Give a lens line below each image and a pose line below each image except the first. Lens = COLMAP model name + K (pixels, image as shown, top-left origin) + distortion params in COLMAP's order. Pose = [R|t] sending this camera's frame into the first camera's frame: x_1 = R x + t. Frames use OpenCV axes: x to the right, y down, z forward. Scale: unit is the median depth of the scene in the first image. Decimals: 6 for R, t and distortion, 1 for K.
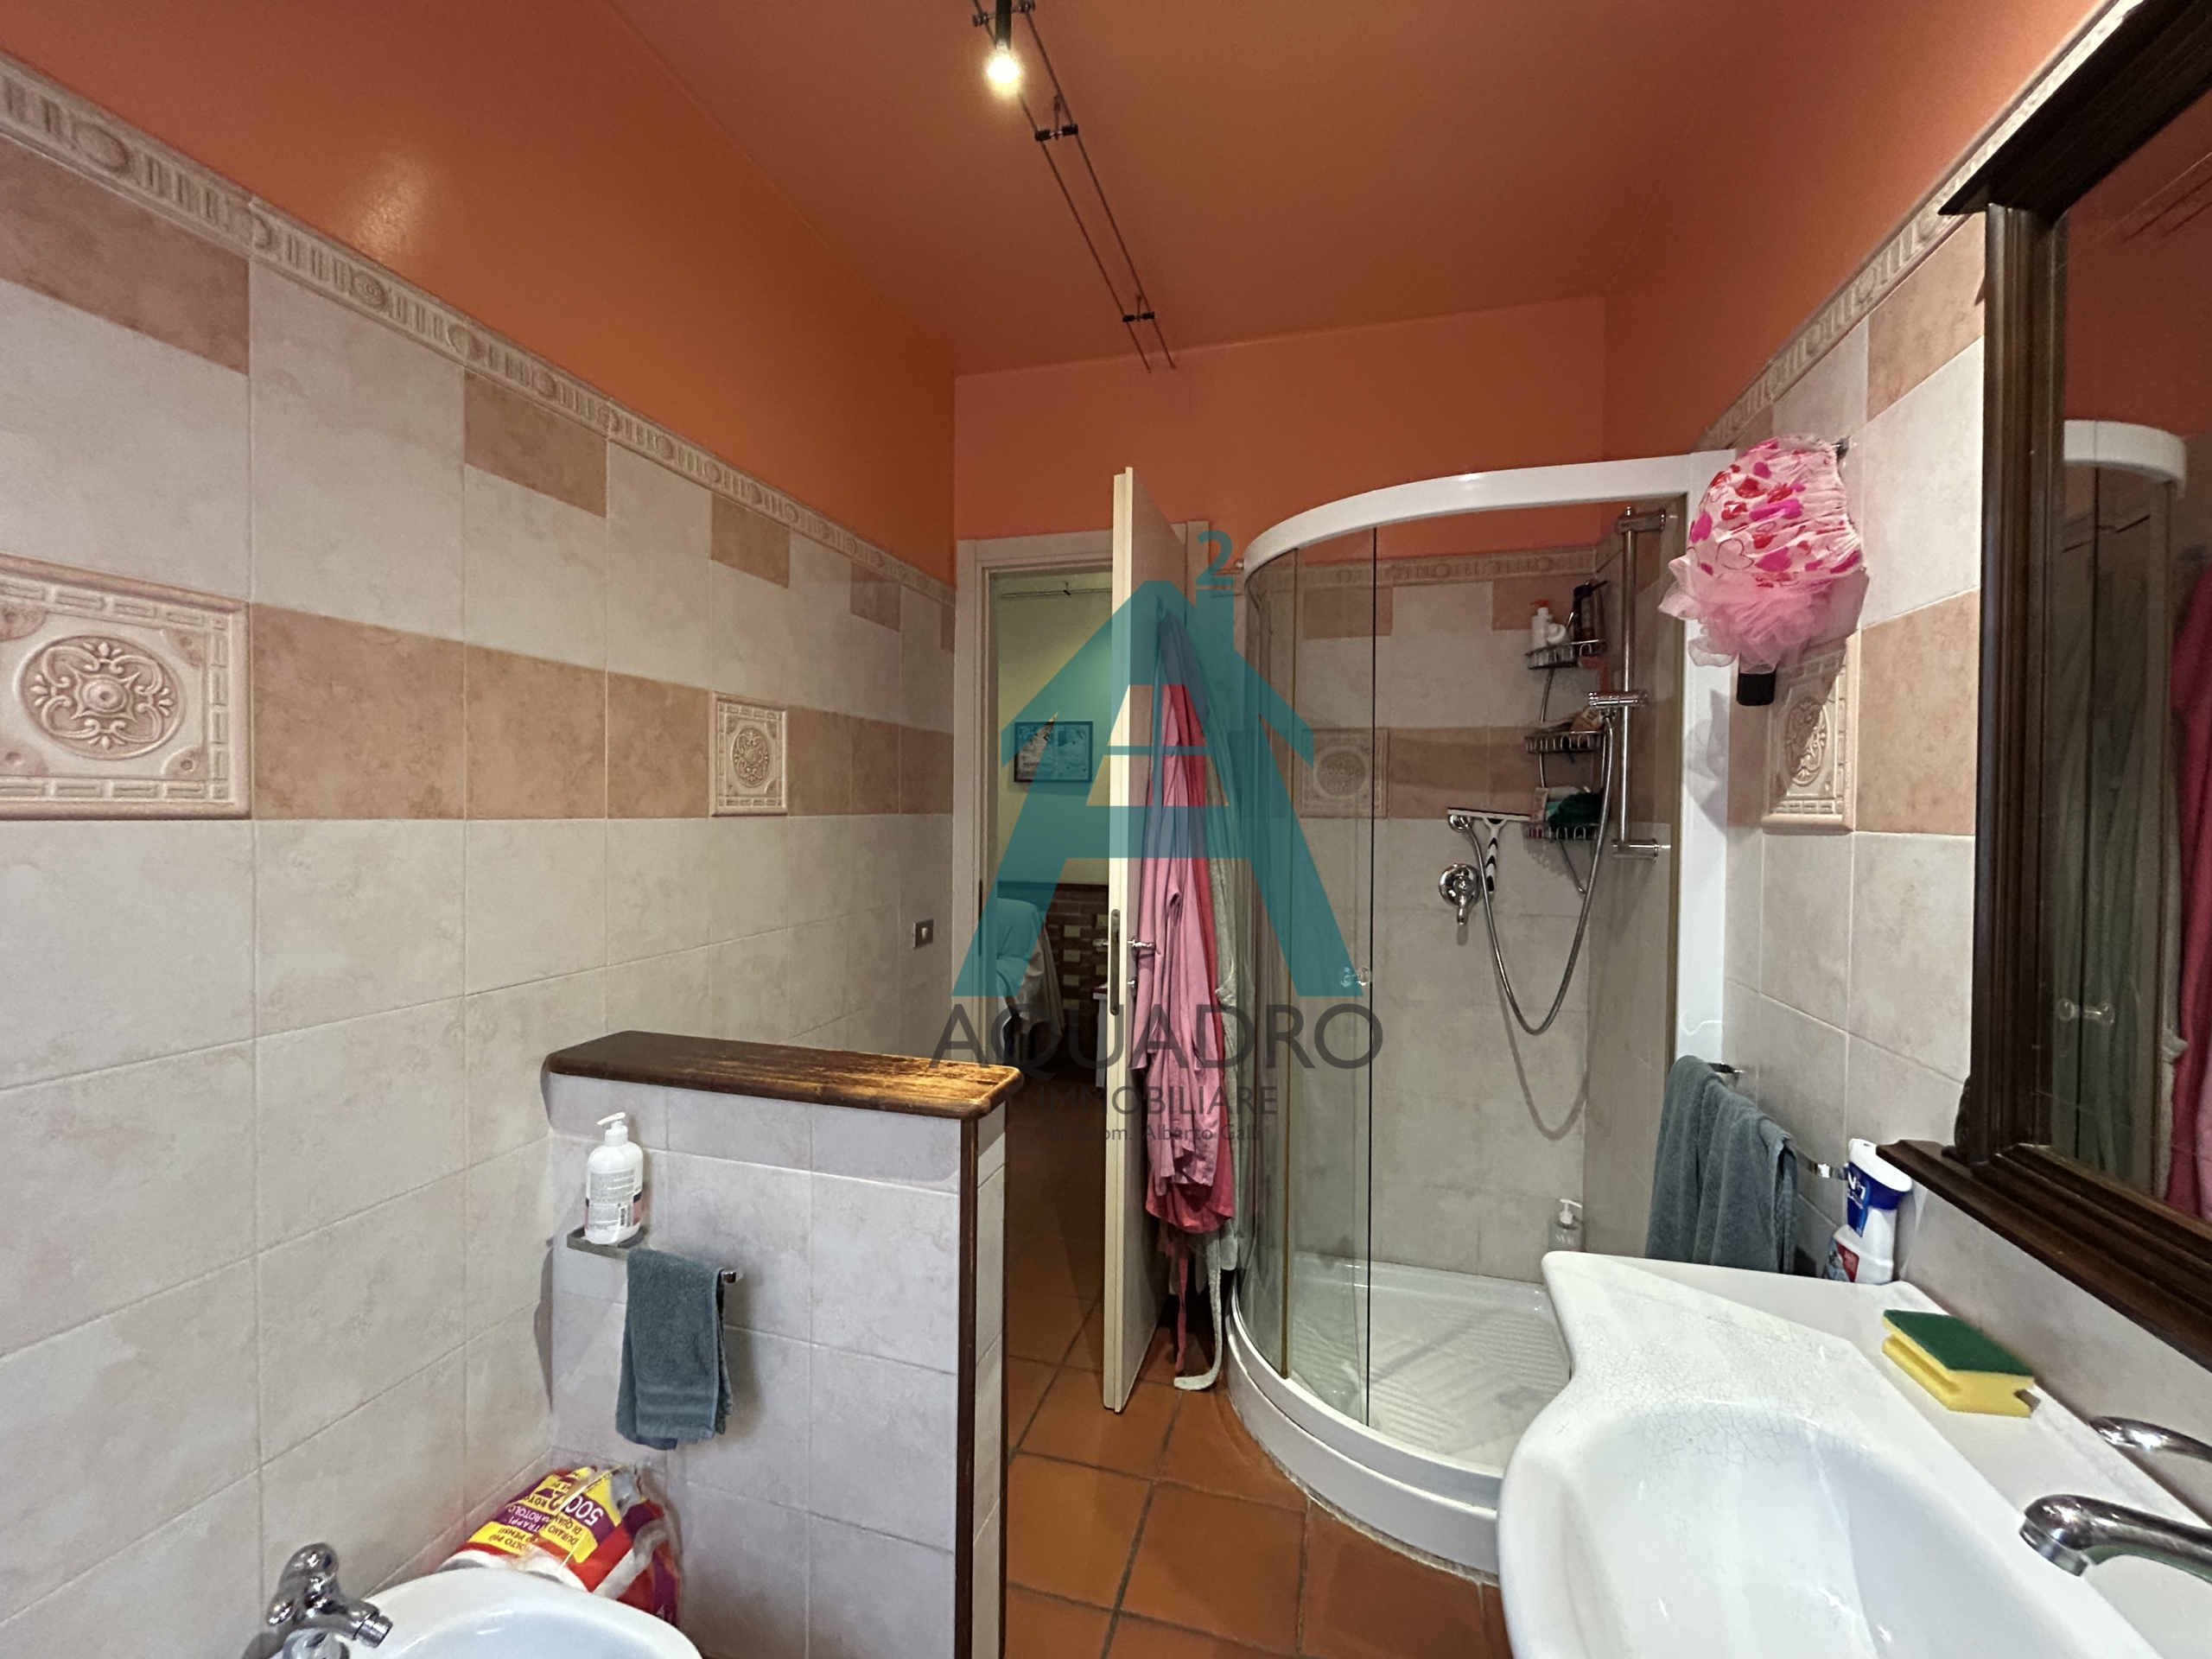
lens RADIAL K [[887.5, 0, 1102.3], [0, 887.5, 822.0], [0, 0, 1]] dist [-0.000951, 0.000034]
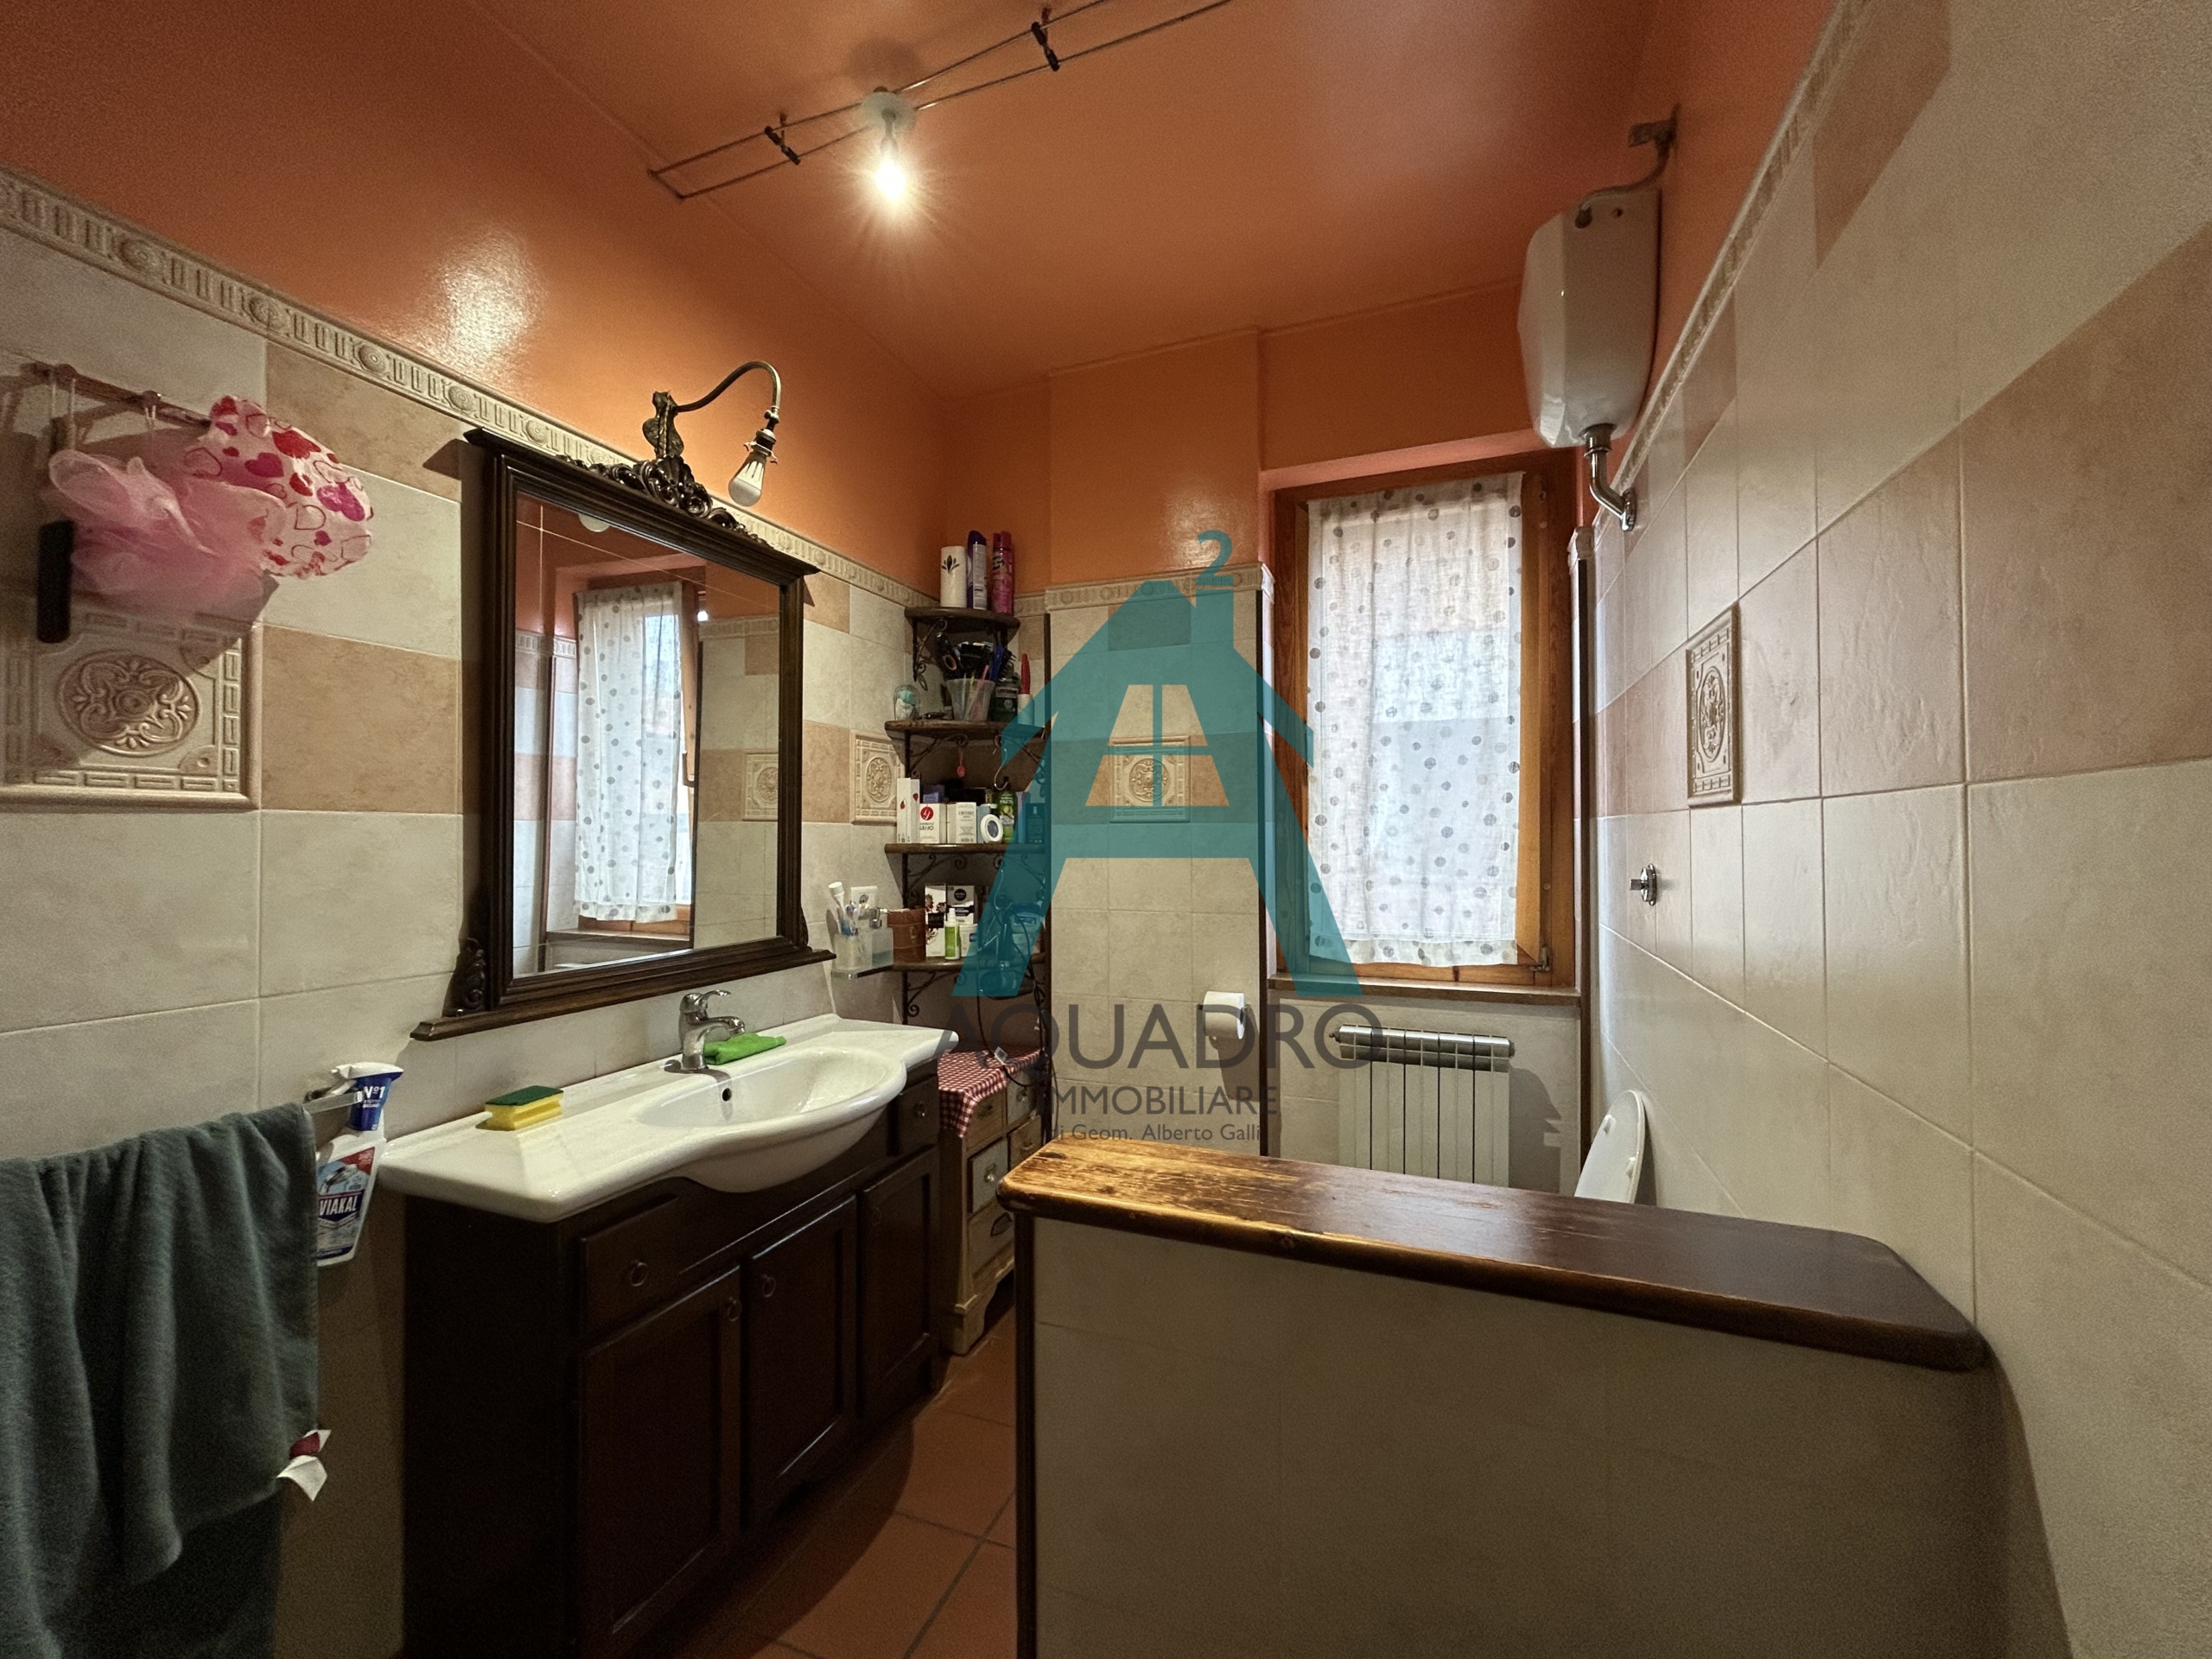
lens RADIAL K [[887.5, 0, 1105.3], [0, 887.5, 824.1], [0, 0, 1]] dist [-0.000951, 0.000034]
pose [[-0.995998, -0.005945, 0.089175, -0.230732], [-0.005612, 0.999976, 0.003984, 0.015198], [-0.089196, 0.003467, -0.996008, 1.686117]]
